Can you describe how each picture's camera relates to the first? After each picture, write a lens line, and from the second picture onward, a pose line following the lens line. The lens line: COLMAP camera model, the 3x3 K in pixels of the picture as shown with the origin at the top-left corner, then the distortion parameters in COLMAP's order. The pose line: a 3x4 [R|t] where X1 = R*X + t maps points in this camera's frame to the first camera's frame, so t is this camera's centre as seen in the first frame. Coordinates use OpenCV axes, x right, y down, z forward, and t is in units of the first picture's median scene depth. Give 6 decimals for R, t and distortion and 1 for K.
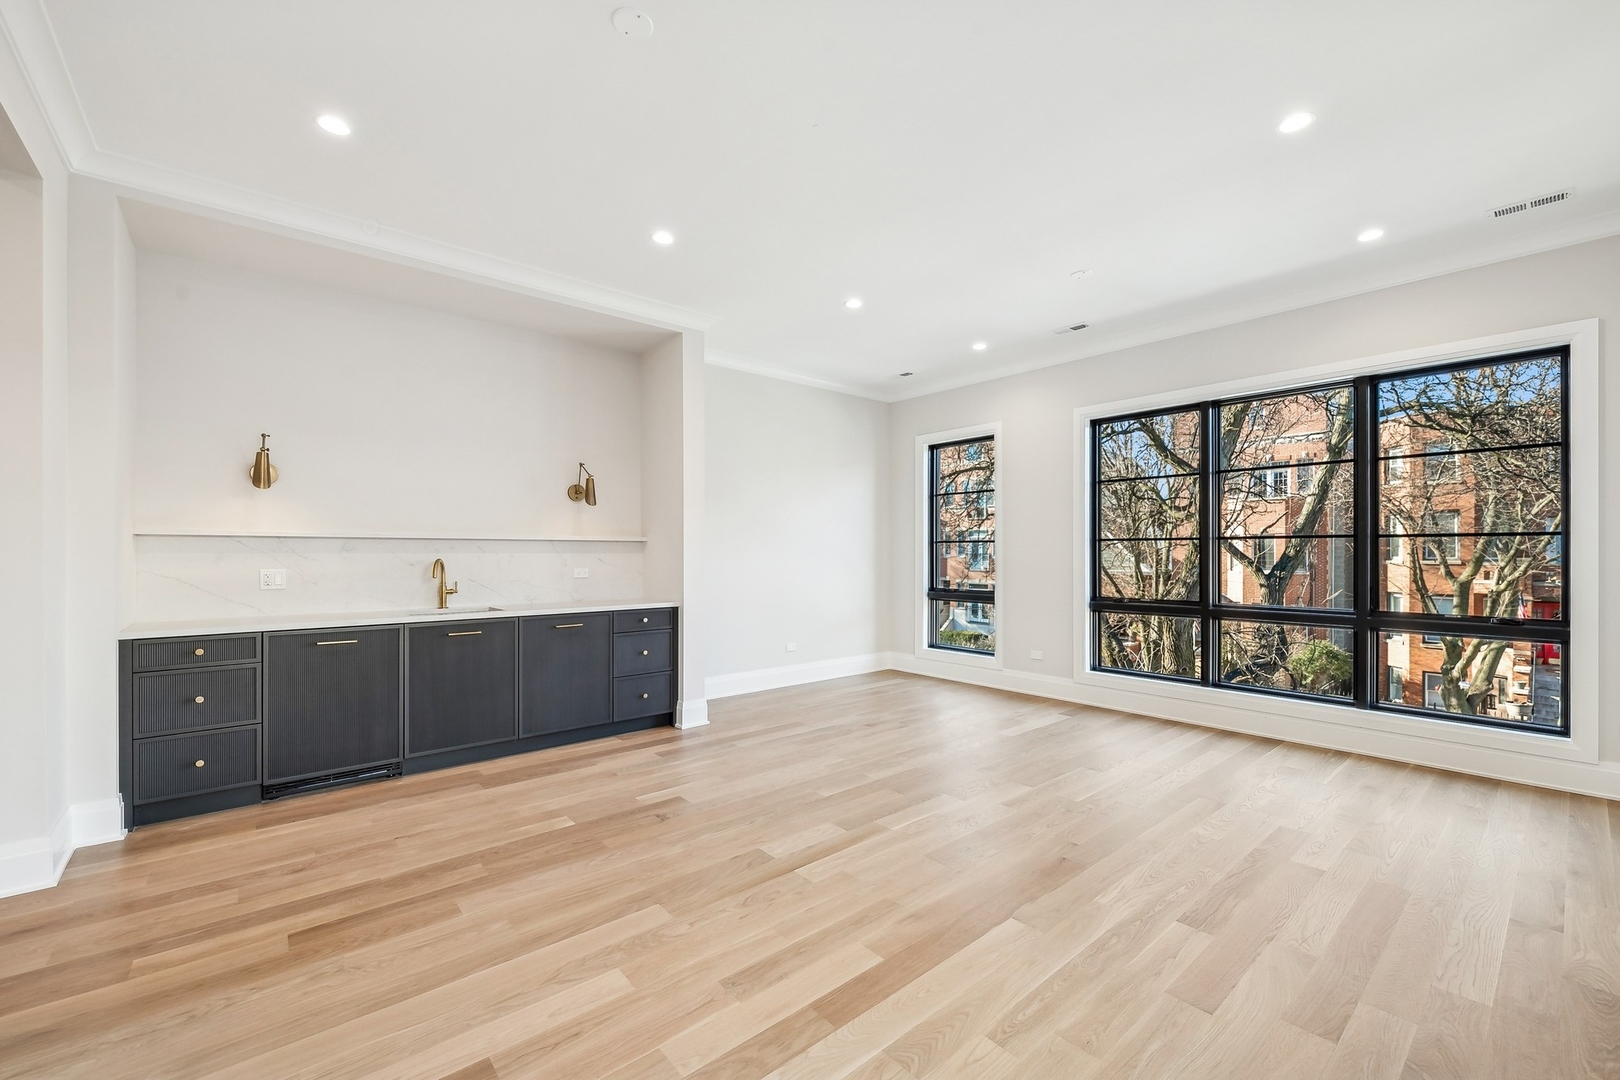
lens RADIAL K [[656.5, 0, 810.0], [0, 656.5, 530.9], [0, 0, 1]] dist [-0.000014, -0.000462]
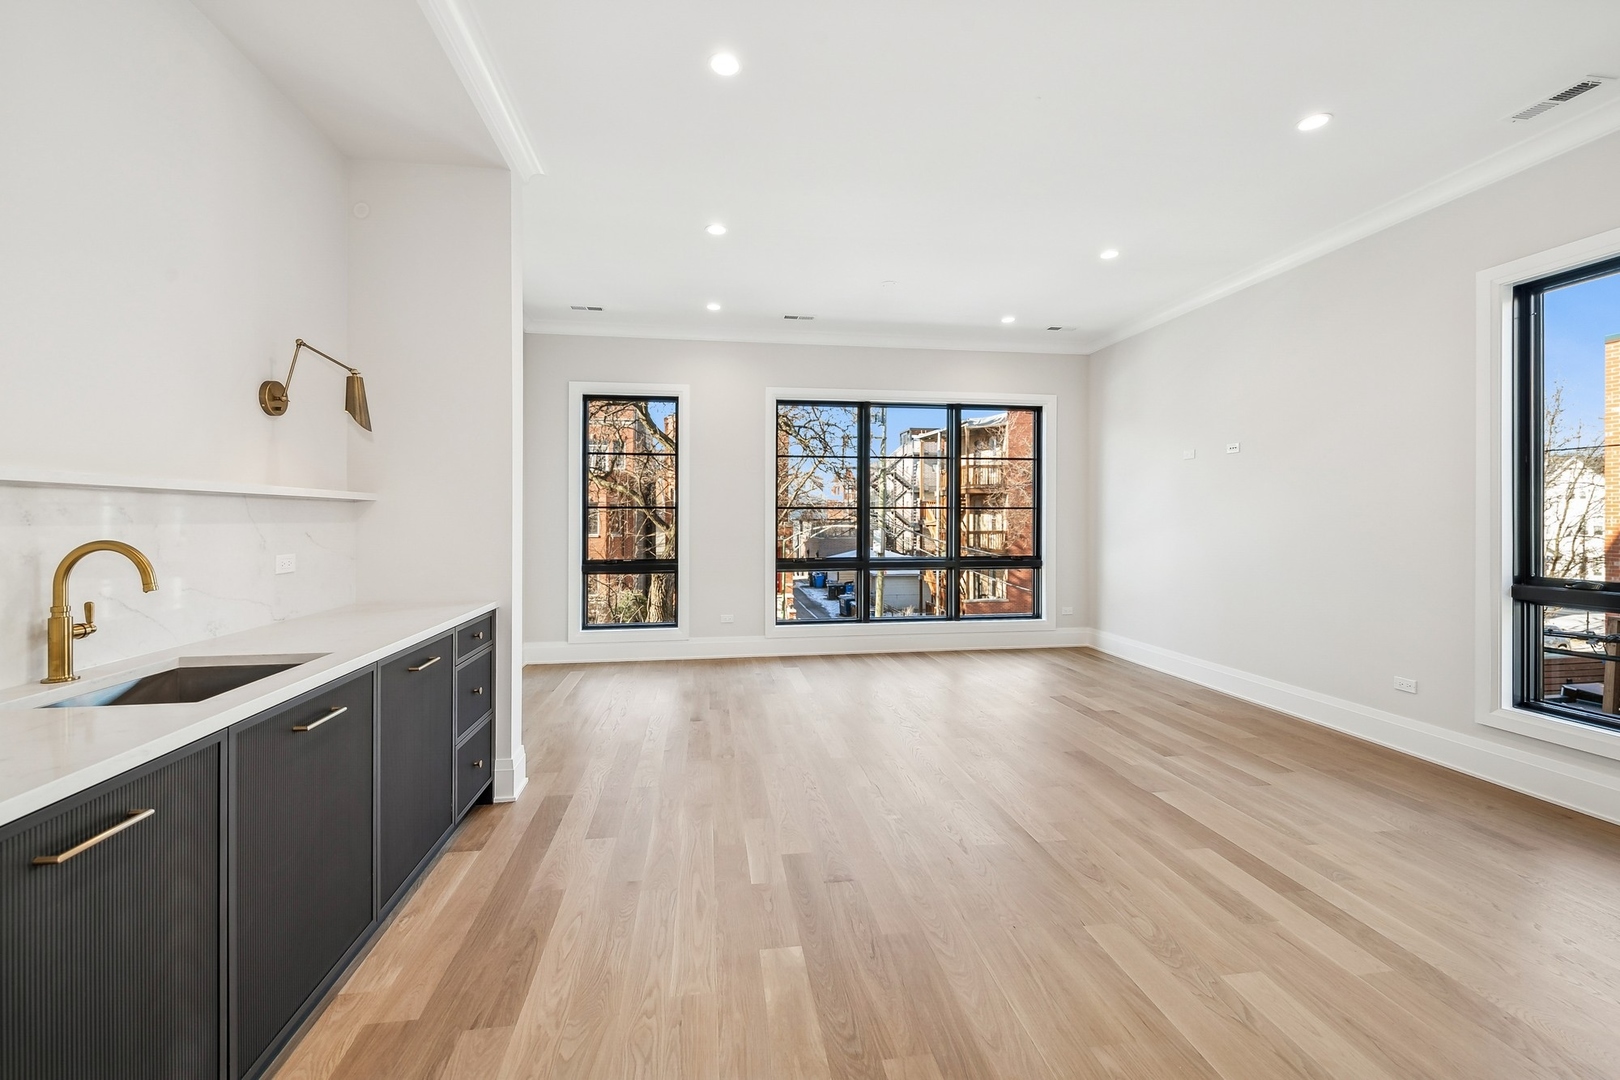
lens RADIAL K [[664.5, 0, 803.4], [0, 664.5, 502.7], [0, 0, 1]] dist [-0.000703, -0.003234]
pose [[0.530314, 0.019345, 0.847580, -0.749855], [-0.025761, 0.999646, -0.006698, 0.016357], [-0.847410, -0.018283, 0.530625, 0.546847]]
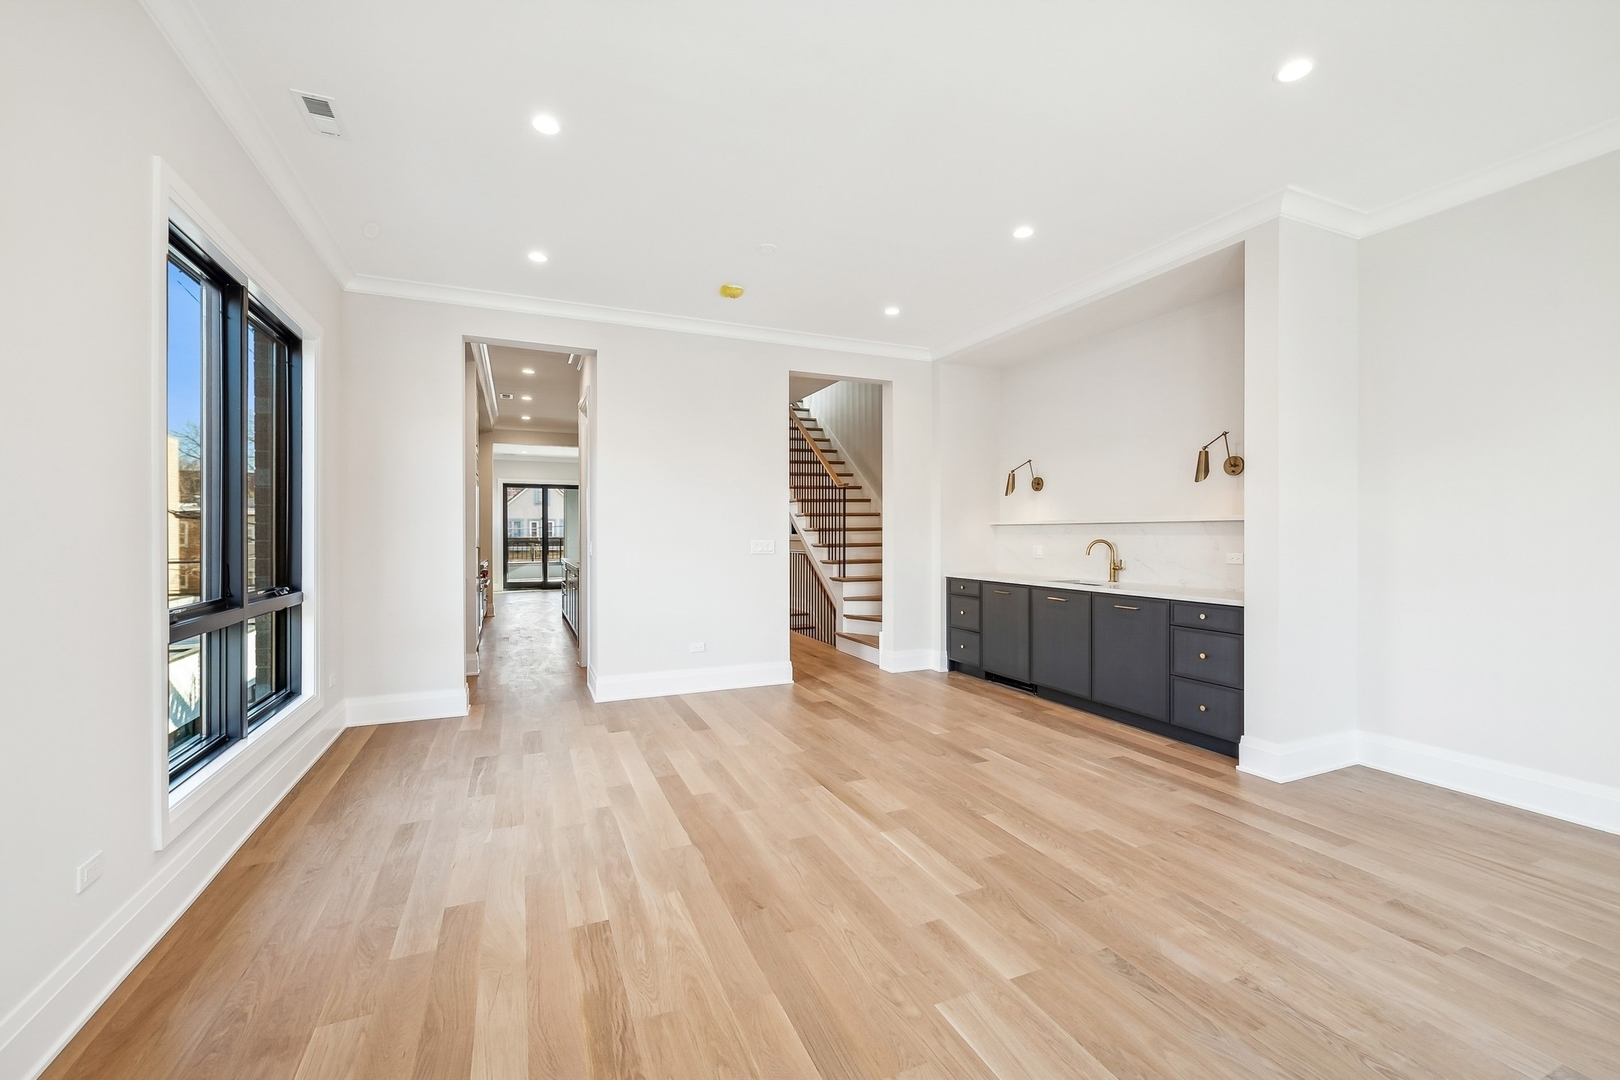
lens RADIAL K [[667.5, 0, 817.3], [0, 667.5, 536.4], [0, 0, 1]] dist [0.009085, -0.000114]
pose [[-0.281311, 0.003721, -0.959609, 0.855225], [0.032476, 0.999457, -0.005645, 0.029845], [0.959067, -0.032753, -0.281279, 0.962635]]
